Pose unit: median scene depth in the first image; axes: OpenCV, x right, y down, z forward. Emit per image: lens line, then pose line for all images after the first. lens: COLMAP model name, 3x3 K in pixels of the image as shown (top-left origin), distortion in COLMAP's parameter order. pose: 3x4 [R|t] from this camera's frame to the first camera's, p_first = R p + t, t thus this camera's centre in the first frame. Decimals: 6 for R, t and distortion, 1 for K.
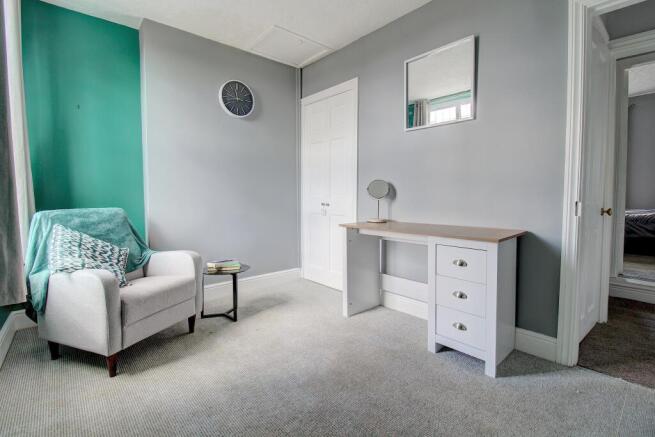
lens RADIAL K [[312.0, 0, 331.8], [0, 312.0, 206.3], [0, 0, 1]] dist [-0.000749, -0.000621]
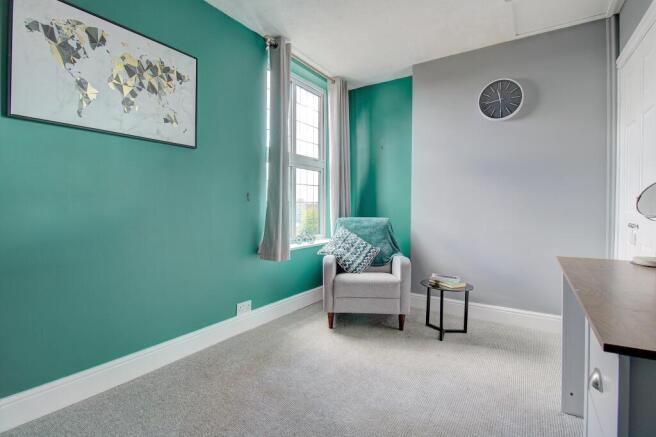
lens RADIAL K [[312.5, 0, 332.4], [0, 312.5, 206.2], [0, 0, 1]] dist [-0.000749, -0.000621]
pose [[0.269581, -0.000850, -0.962977, 0.562966], [-0.039501, 0.999148, -0.011940, -0.020234], [0.962167, 0.041257, 0.269317, 0.428771]]
